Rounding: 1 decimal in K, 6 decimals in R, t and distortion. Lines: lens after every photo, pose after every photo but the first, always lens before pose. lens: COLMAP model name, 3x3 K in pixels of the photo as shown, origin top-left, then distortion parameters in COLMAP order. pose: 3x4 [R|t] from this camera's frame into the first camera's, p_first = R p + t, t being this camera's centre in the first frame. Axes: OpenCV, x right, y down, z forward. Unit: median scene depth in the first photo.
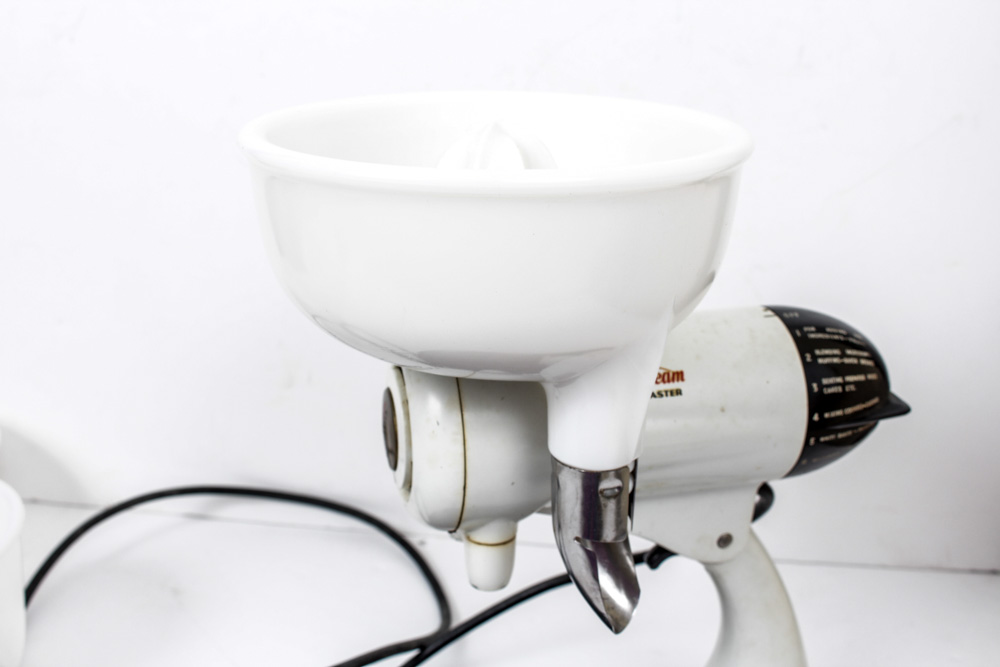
lens RADIAL K [[1106.8, 0, 505.6], [0, 1106.8, 329.4], [0, 0, 1]] dist [-0.028097, 0.000000]
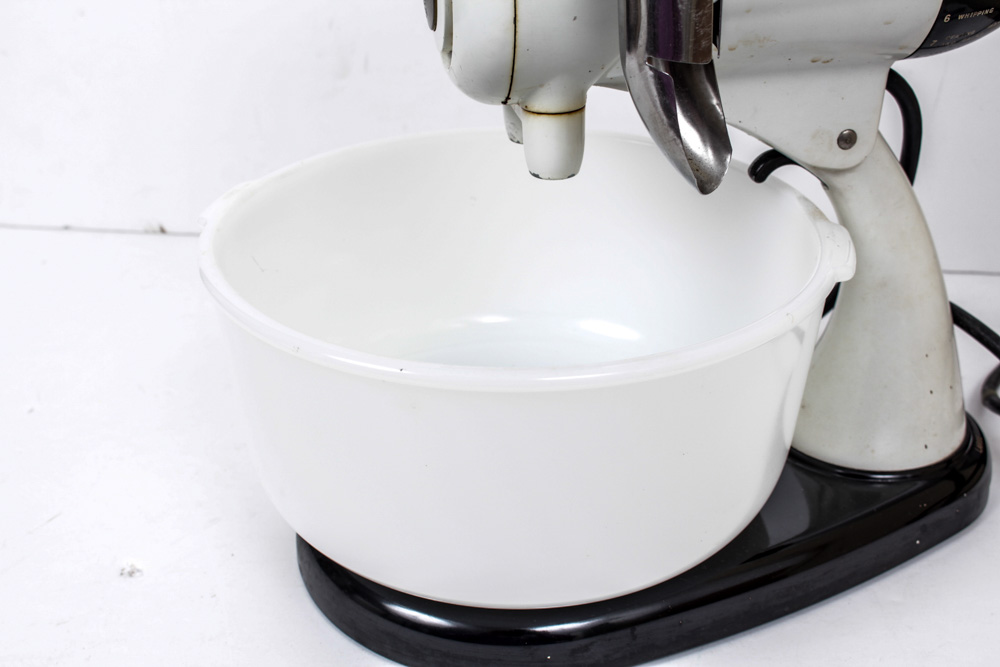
lens RADIAL K [[1256.2, 0, 497.0], [0, 1256.2, 335.6], [0, 0, 1]] dist [-0.041279, 0.000000]
pose [[0.993977, -0.006386, -0.109399, 0.045680], [0.017086, 0.995123, 0.097154, 0.261789], [0.108245, -0.098438, 0.989239, 0.051906]]
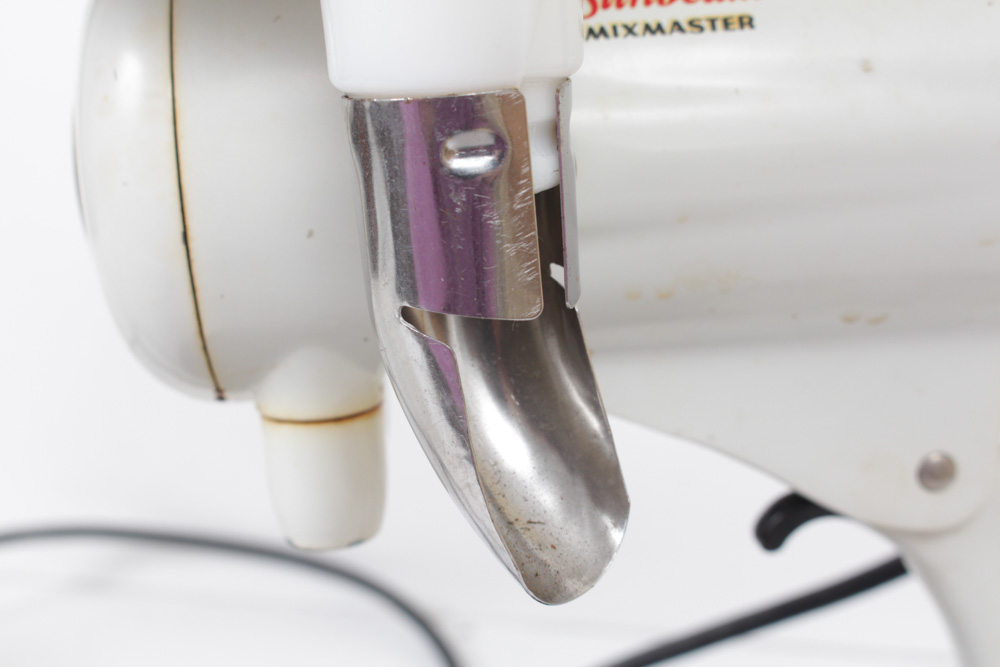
lens RADIAL K [[1517.9, 0, 498.5], [0, 1517.9, 333.8], [0, 0, 1]] dist [-0.015185, 0.000000]
pose [[0.973335, -0.027485, -0.227734, 0.184521], [0.000287, 0.992940, -0.118614, 0.224396], [0.229387, 0.115386, 0.966472, 0.451166]]
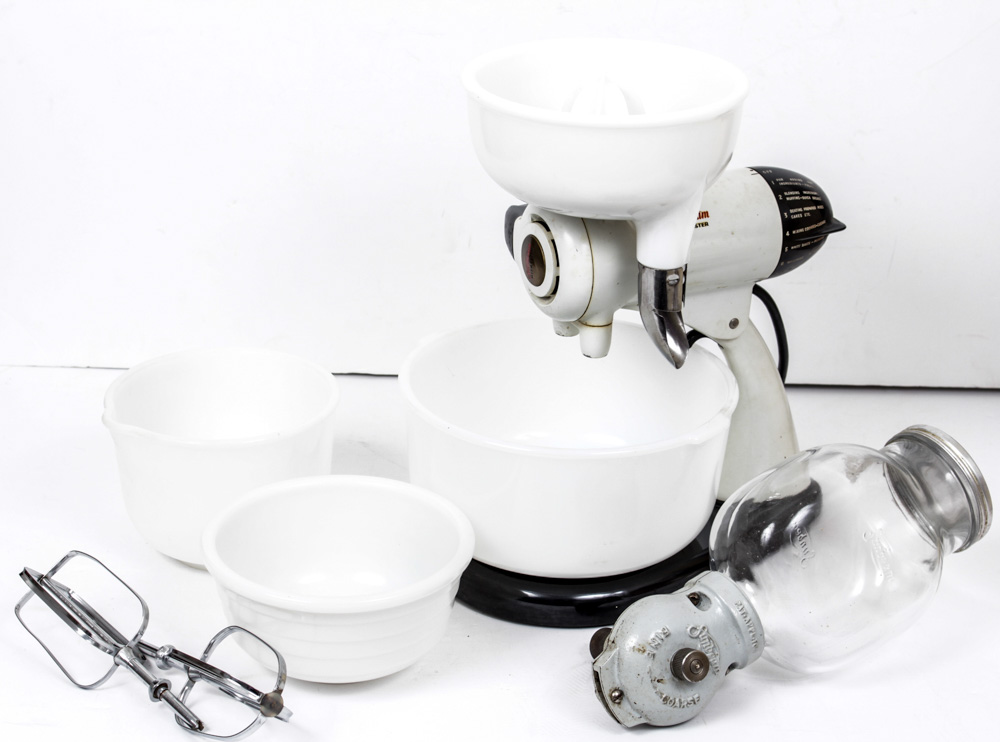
lens RADIAL K [[2760.0, 0, 493.9], [0, 2760.0, 374.6], [0, 0, 1]] dist [0.439885, 0.000000]
pose [[0.979704, -0.084636, 0.181708, -0.896645], [0.075807, 0.995604, 0.055006, 0.028322], [-0.185564, -0.040115, 0.981813, -2.920562]]
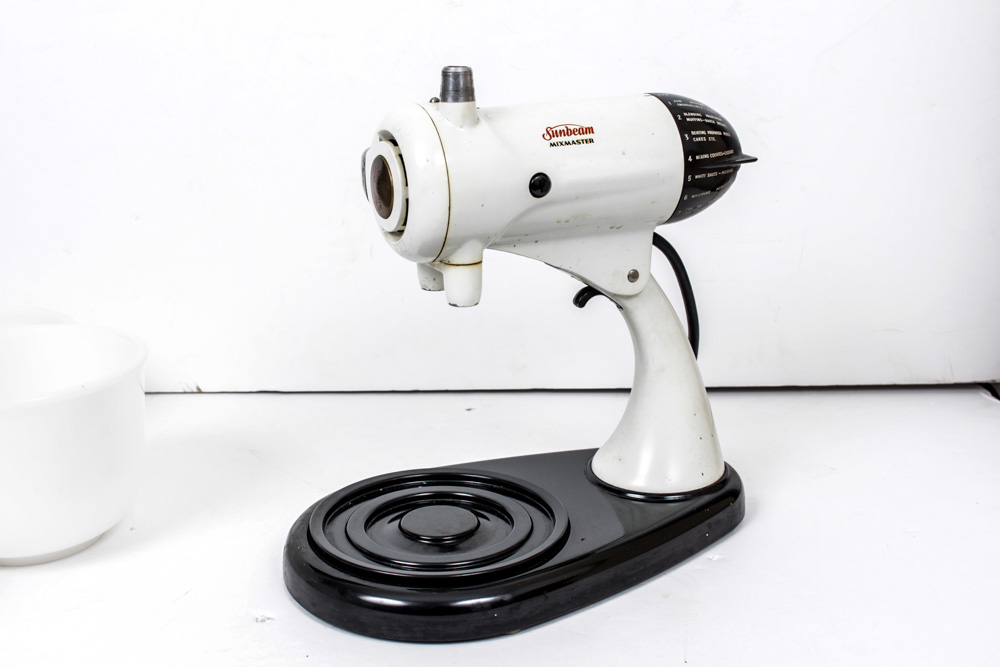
lens RADIAL K [[1432.7, 0, 495.4], [0, 1432.7, 314.9], [0, 0, 1]] dist [0.027426, 0.000000]
pose [[0.983925, -0.087752, 0.155533, -0.247689], [0.103256, 0.990149, -0.094567, 0.412500], [-0.145703, 0.109107, 0.983294, -0.685547]]
